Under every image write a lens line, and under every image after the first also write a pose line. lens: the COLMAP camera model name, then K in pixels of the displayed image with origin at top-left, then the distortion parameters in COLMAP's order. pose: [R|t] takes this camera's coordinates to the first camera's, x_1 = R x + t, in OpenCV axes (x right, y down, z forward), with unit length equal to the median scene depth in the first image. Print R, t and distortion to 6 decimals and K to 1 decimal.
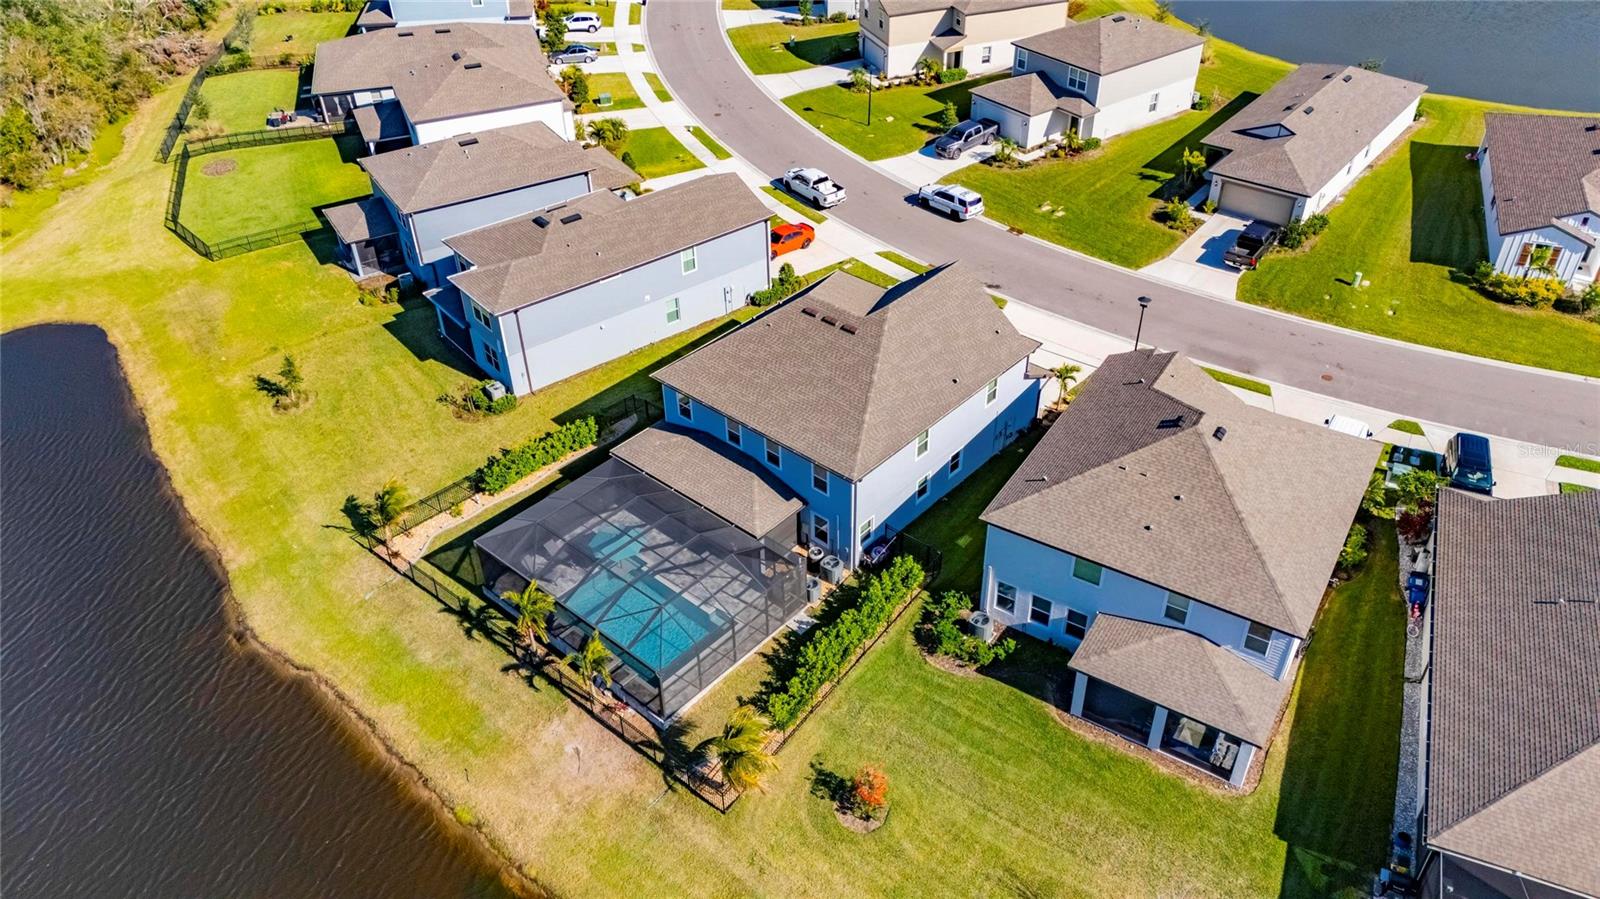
lens RADIAL K [[1188.5, 0, 797.5], [0, 1188.5, 478.1], [0, 0, 1]] dist [0.075098, -0.070303]
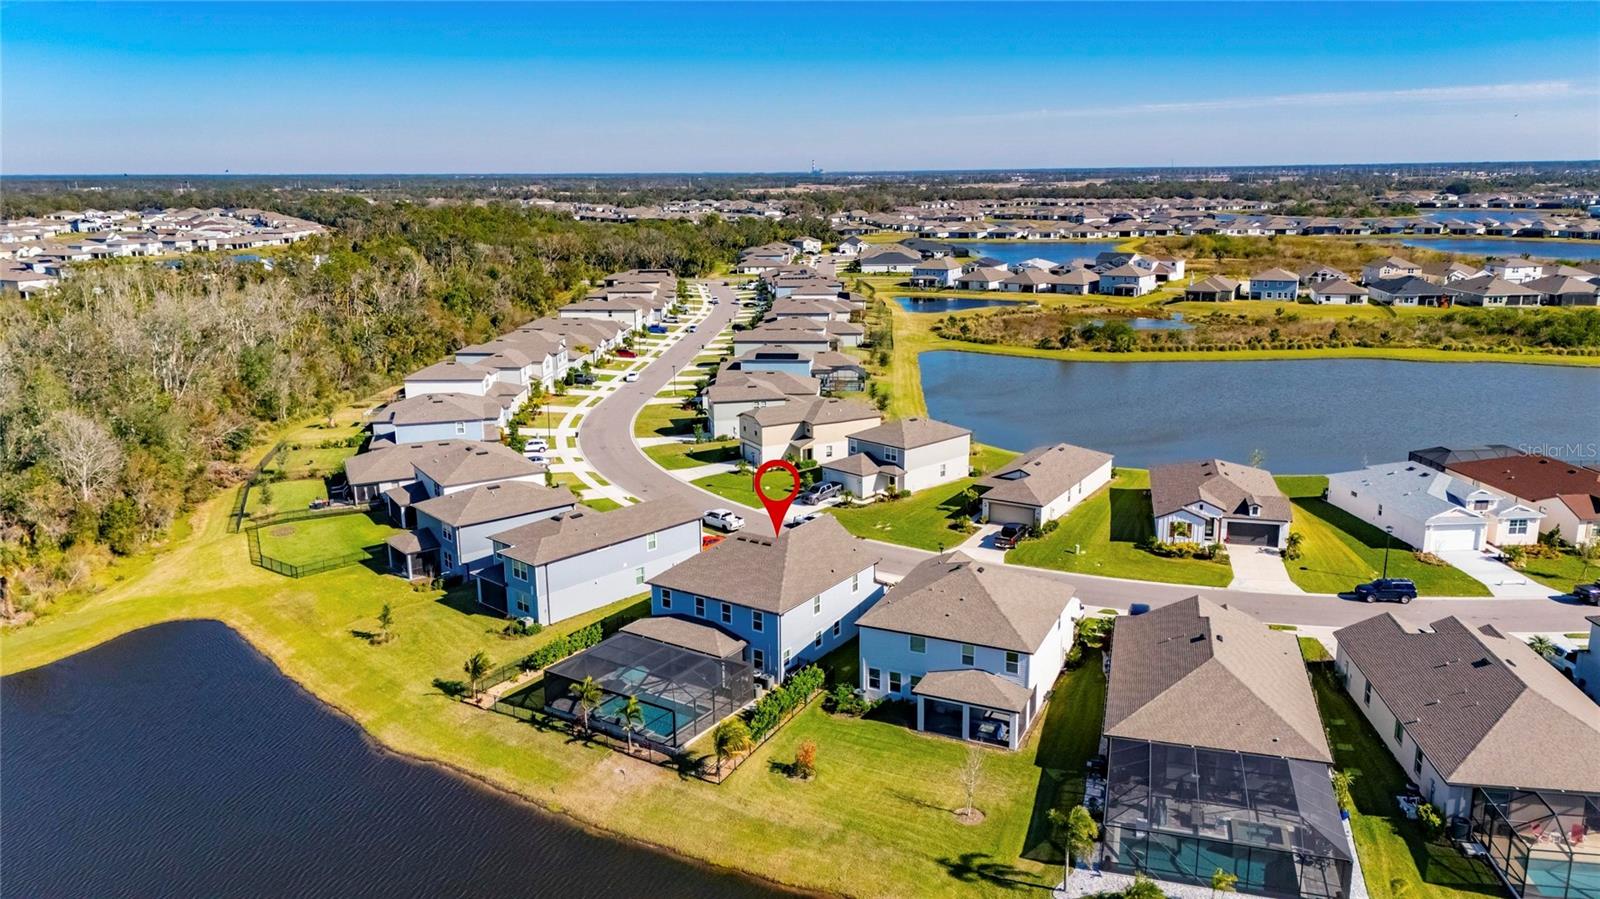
lens RADIAL K [[1188.5, 0, 797.5], [0, 1188.5, 478.1], [0, 0, 1]] dist [0.075098, -0.070303]
pose [[0.991352, -0.027972, 0.128212, -0.104721], [0.075603, 0.920321, -0.383788, 0.361388], [-0.107261, 0.390162, 0.914477, -0.473333]]
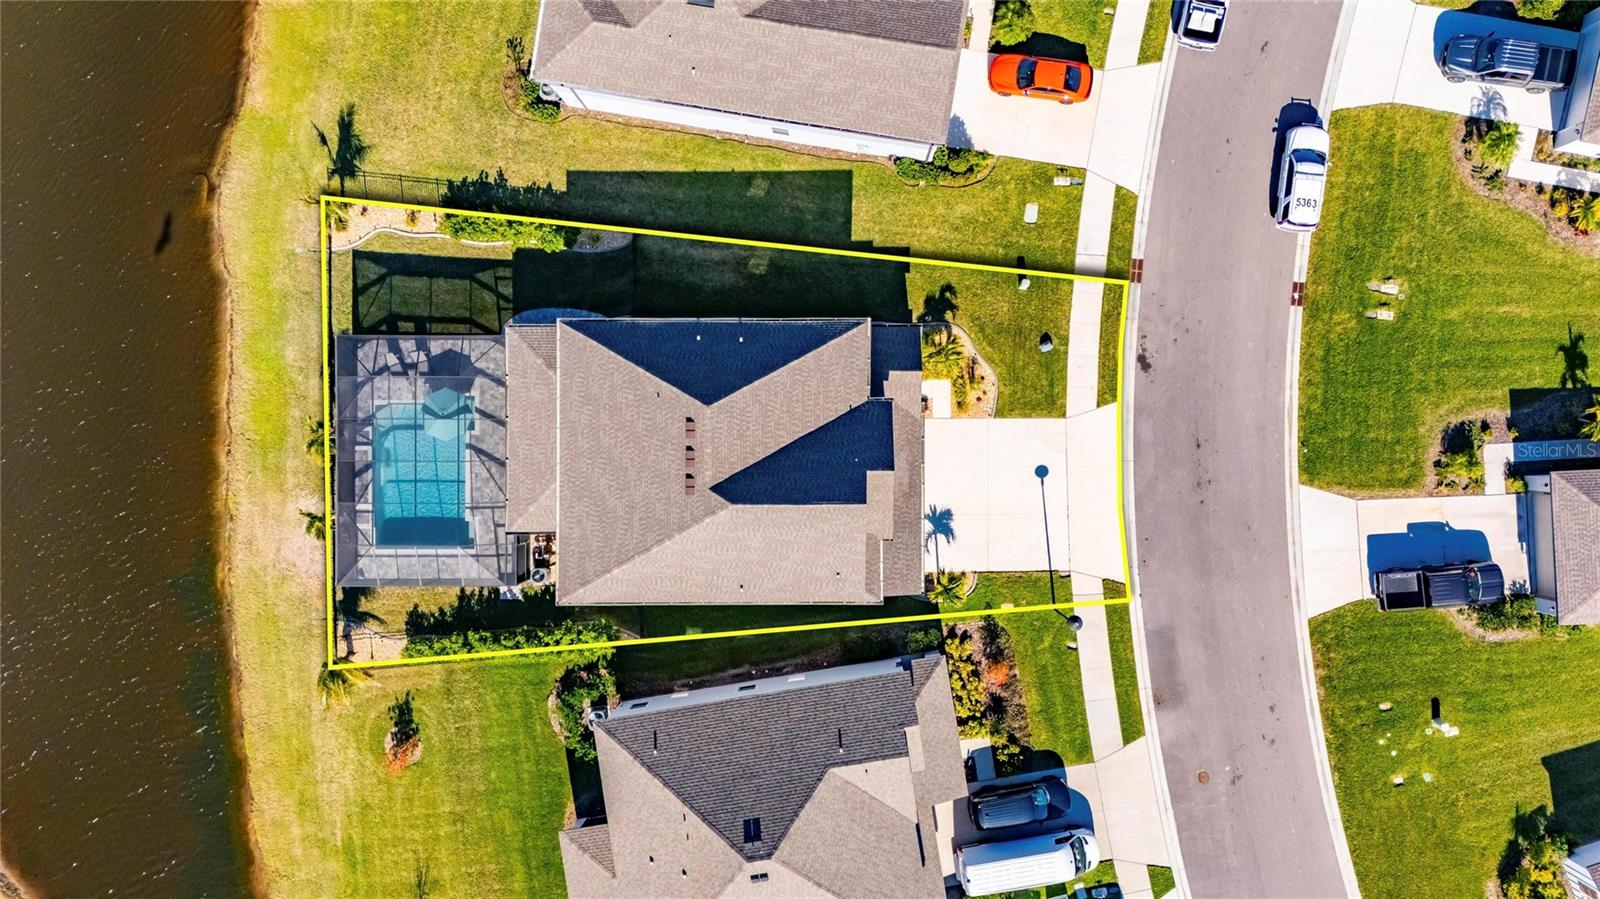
lens RADIAL K [[1188.5, 0, 797.5], [0, 1188.5, 478.1], [0, 0, 1]] dist [0.075098, -0.070303]
pose [[0.667744, 0.744318, 0.010402, 0.073739], [-0.429288, 0.373633, 0.822259, -0.757564], [0.608136, -0.553524, 0.569018, 0.446382]]
